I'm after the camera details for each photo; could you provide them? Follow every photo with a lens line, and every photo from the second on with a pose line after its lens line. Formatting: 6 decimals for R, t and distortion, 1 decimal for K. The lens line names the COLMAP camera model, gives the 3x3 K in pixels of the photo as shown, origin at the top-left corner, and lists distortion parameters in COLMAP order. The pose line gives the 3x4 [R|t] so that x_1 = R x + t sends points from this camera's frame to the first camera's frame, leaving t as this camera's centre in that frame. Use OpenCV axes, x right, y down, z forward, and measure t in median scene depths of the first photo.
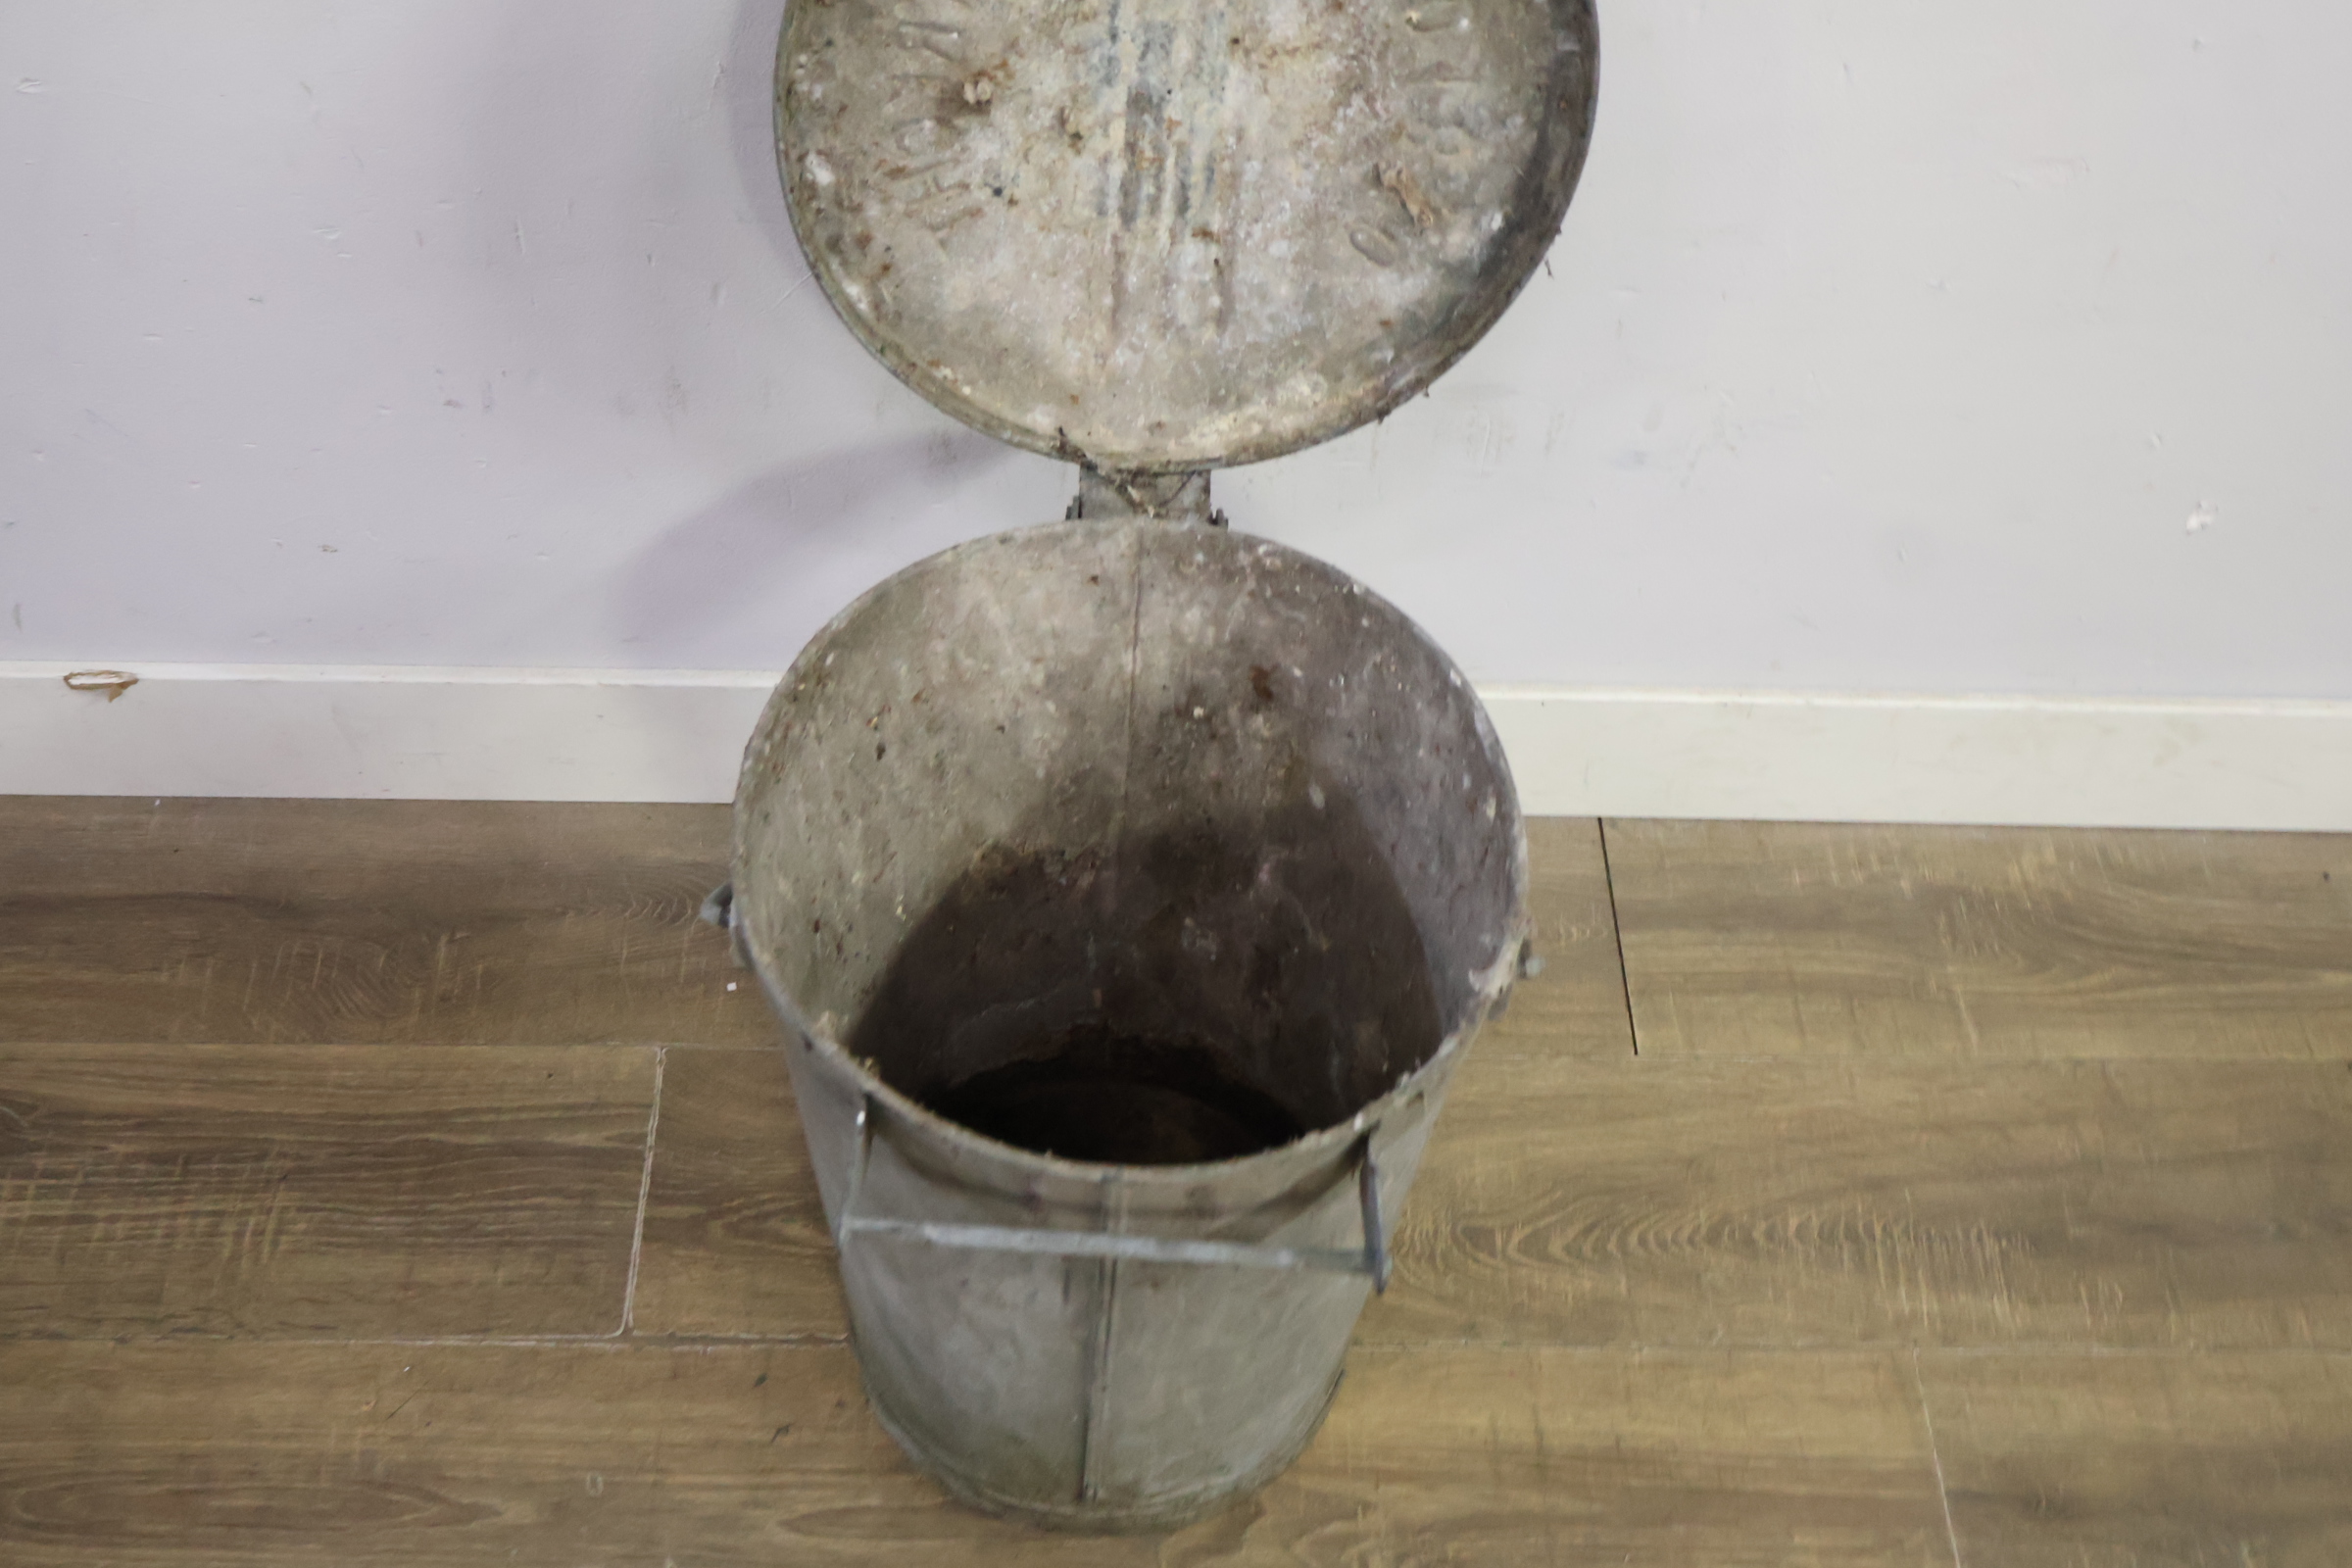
lens RADIAL K [[2574.8, 0, 1164.1], [0, 2574.8, 789.7], [0, 0, 1]] dist [-0.006126, 0.000000]
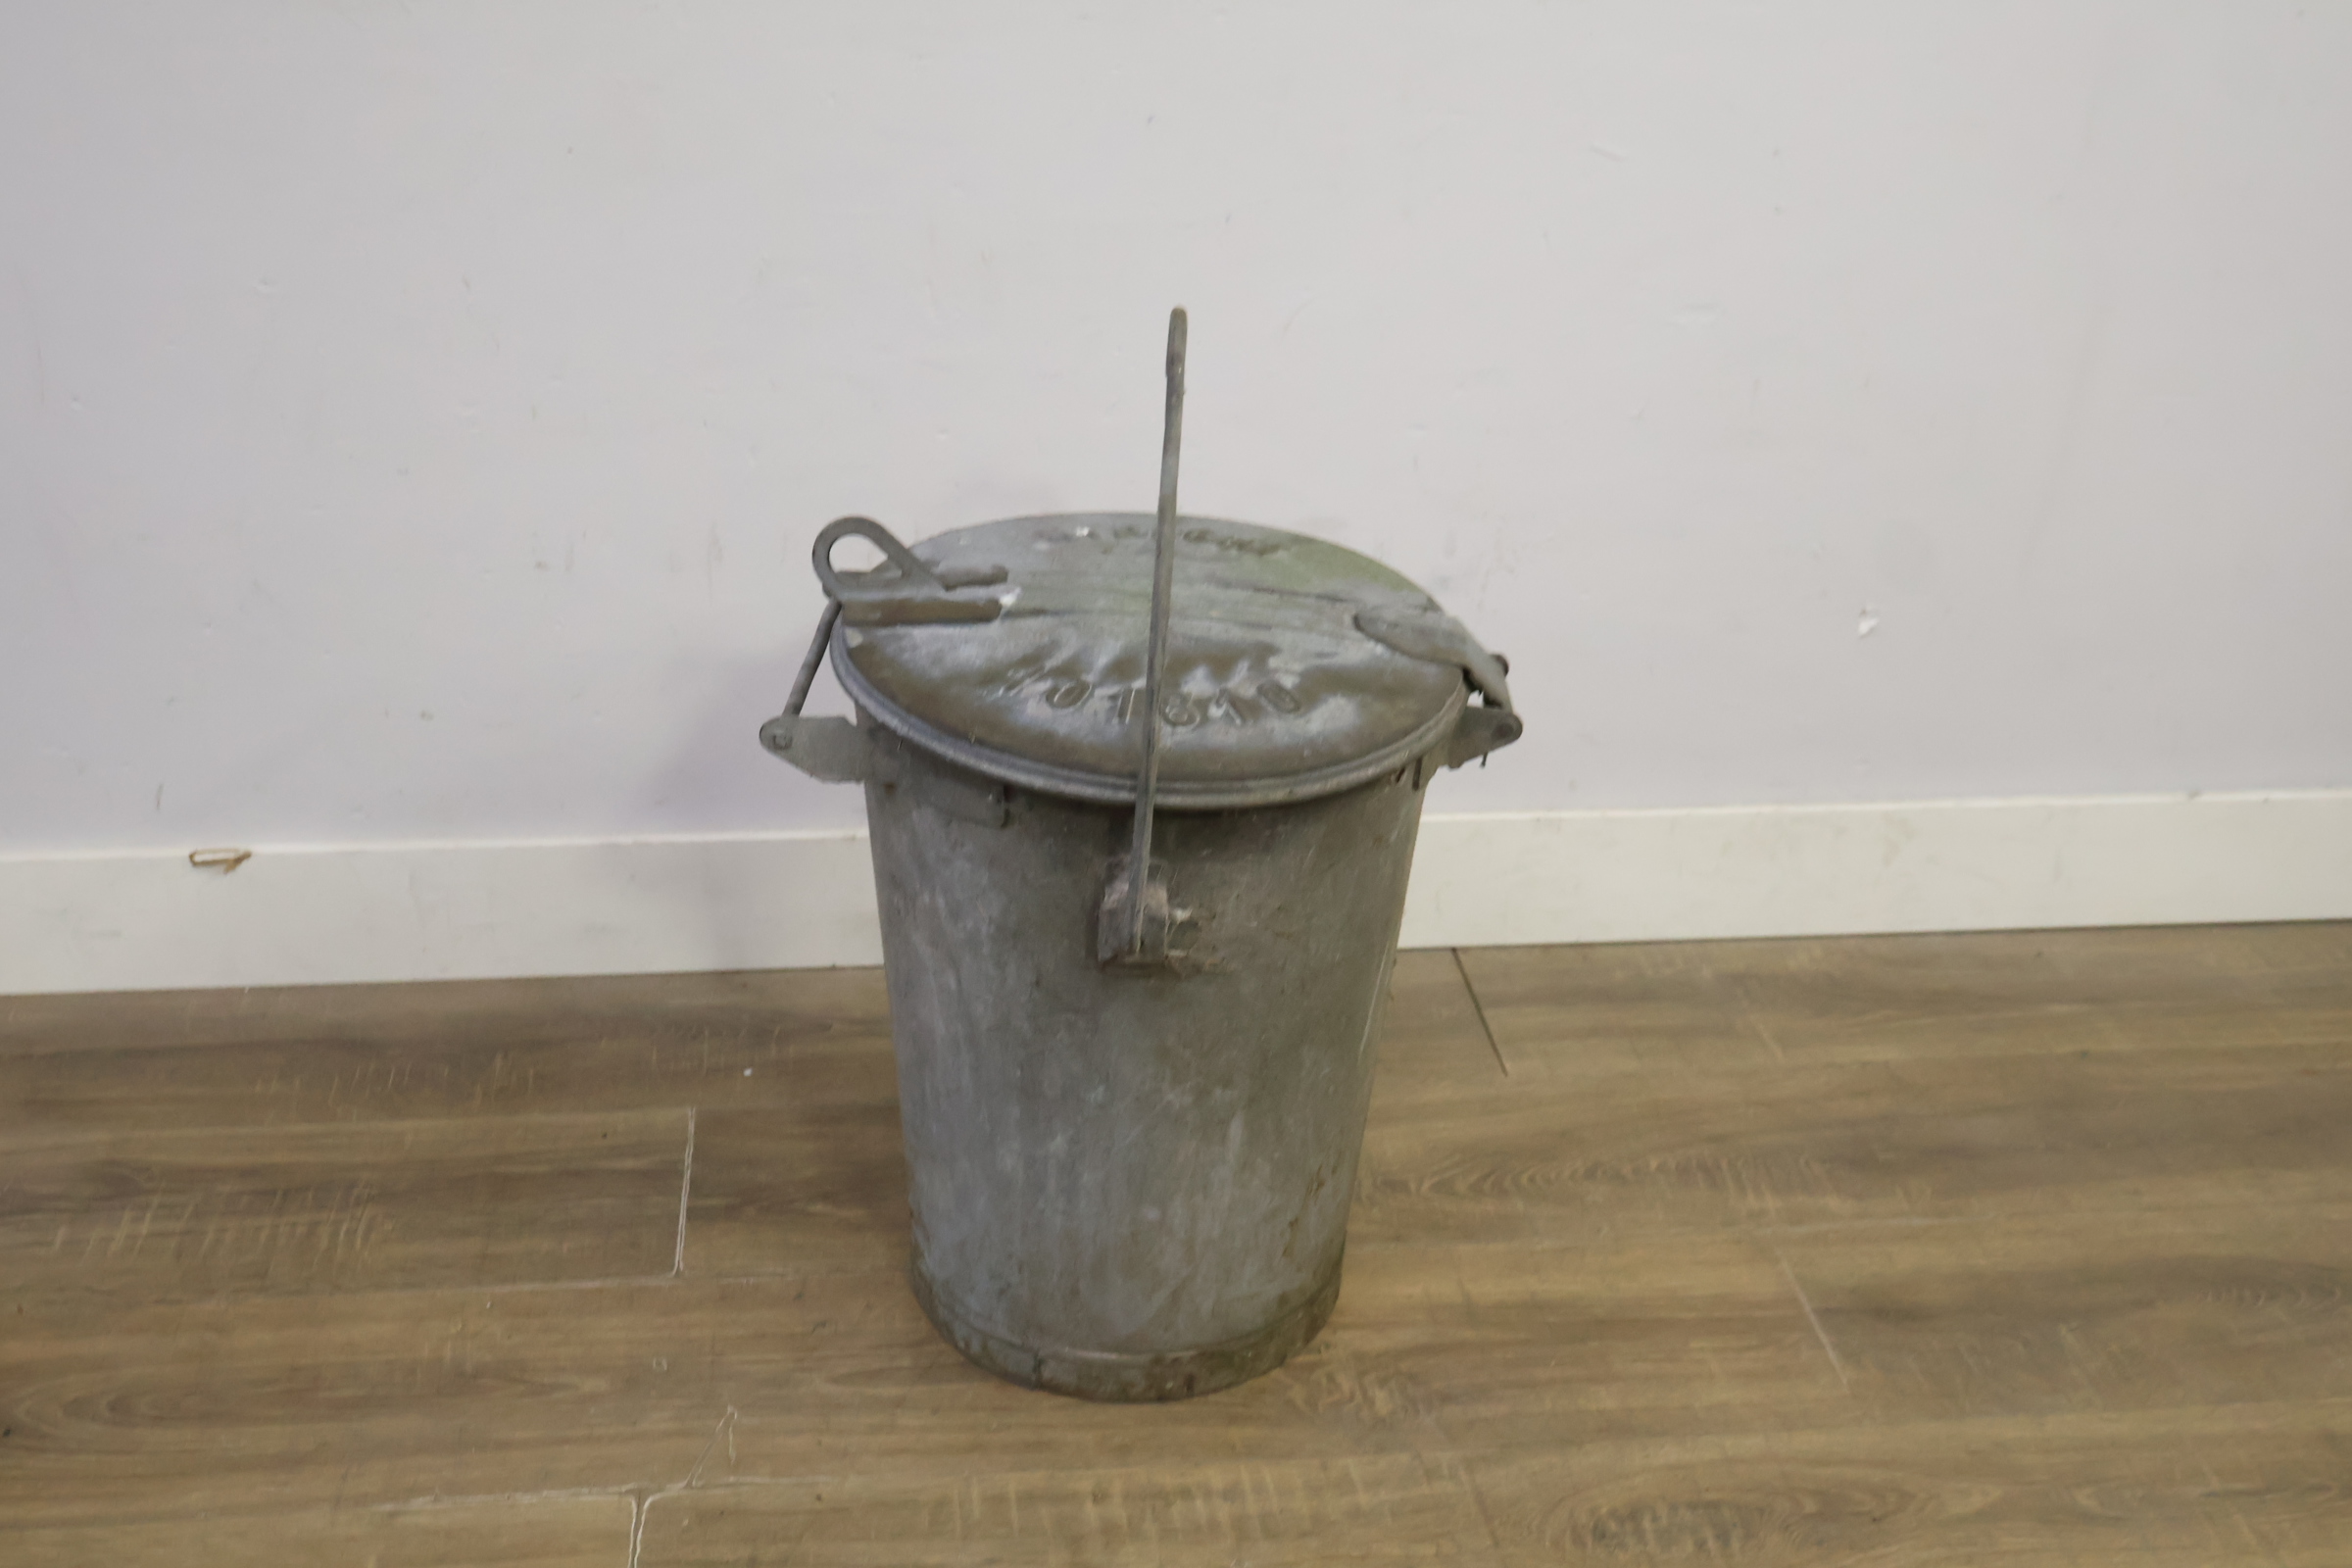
lens RADIAL K [[2574.8, 0, 1175.2], [0, 2574.8, 777.2], [0, 0, 1]] dist [-0.006126, 0.000000]
pose [[0.994562, -0.054699, 0.088631, -0.075597], [0.086363, 0.908771, -0.408260, 0.489720], [-0.058214, 0.413694, 0.908553, -0.154433]]
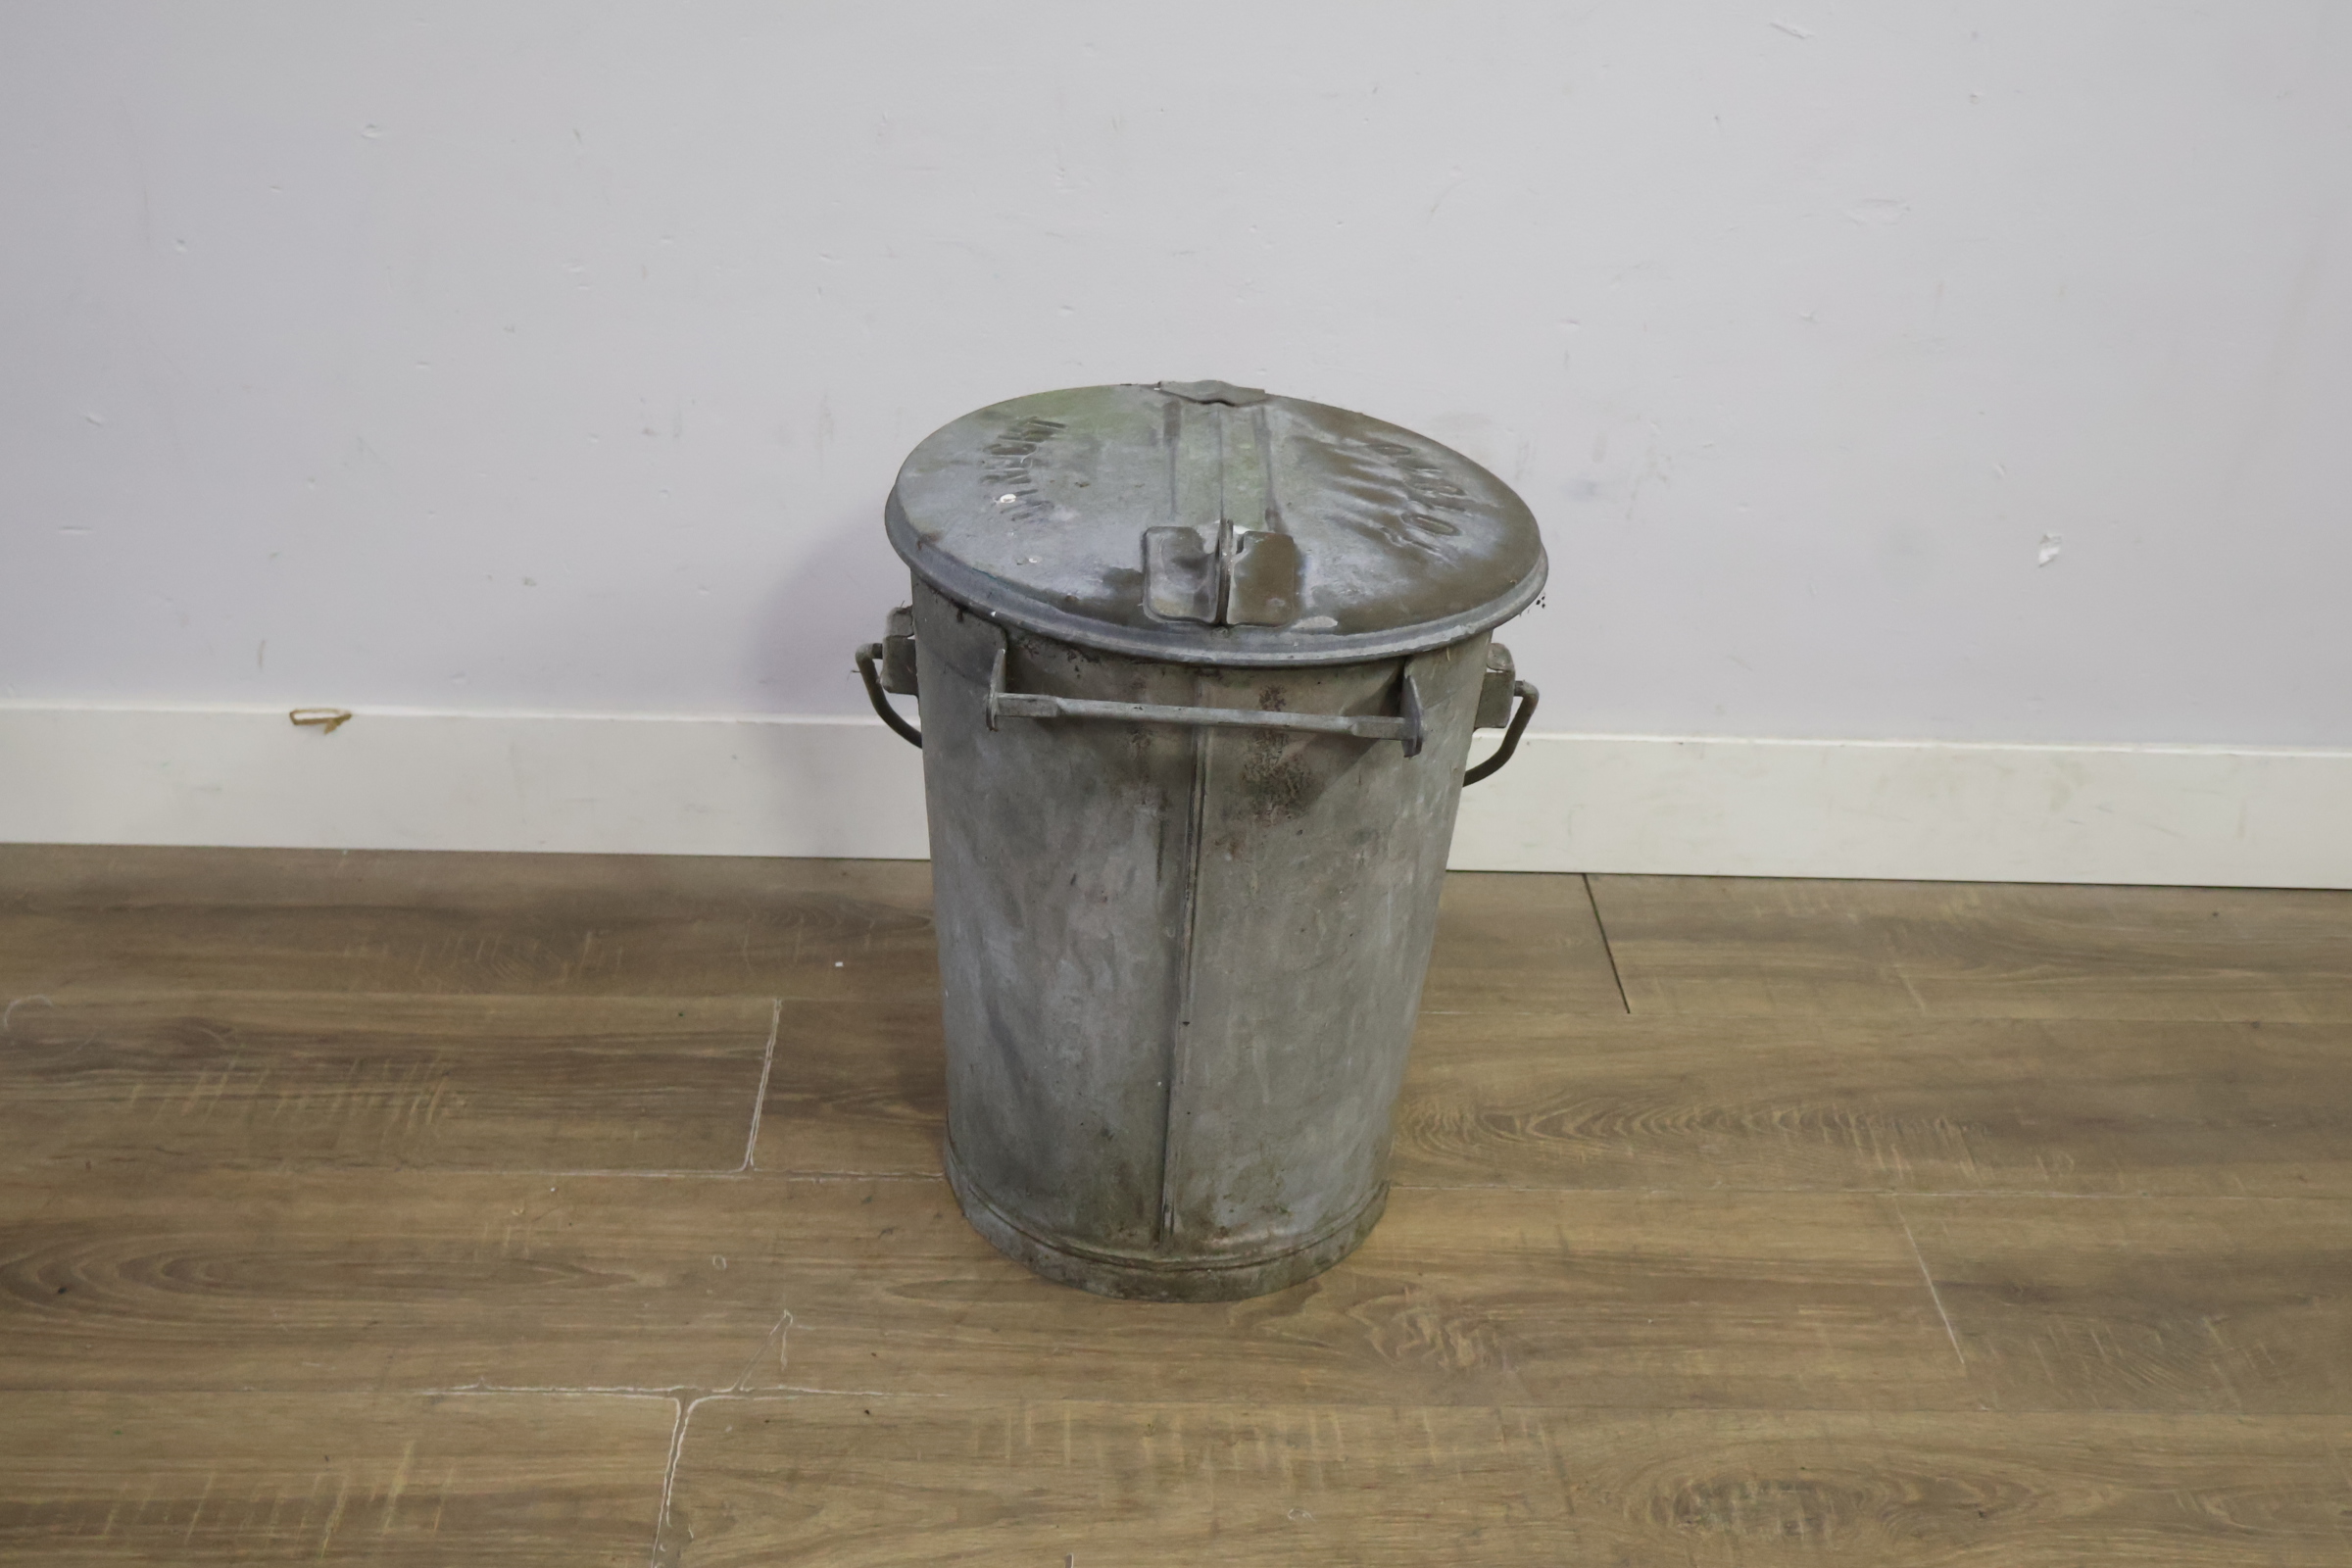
lens RADIAL K [[2574.8, 0, 1164.8], [0, 2574.8, 780.7], [0, 0, 1]] dist [-0.006126, 0.000000]
pose [[0.999927, -0.007736, 0.009288, -0.035061], [0.010633, 0.928391, -0.371454, 0.463435], [-0.005749, 0.371525, 0.928405, -0.106888]]
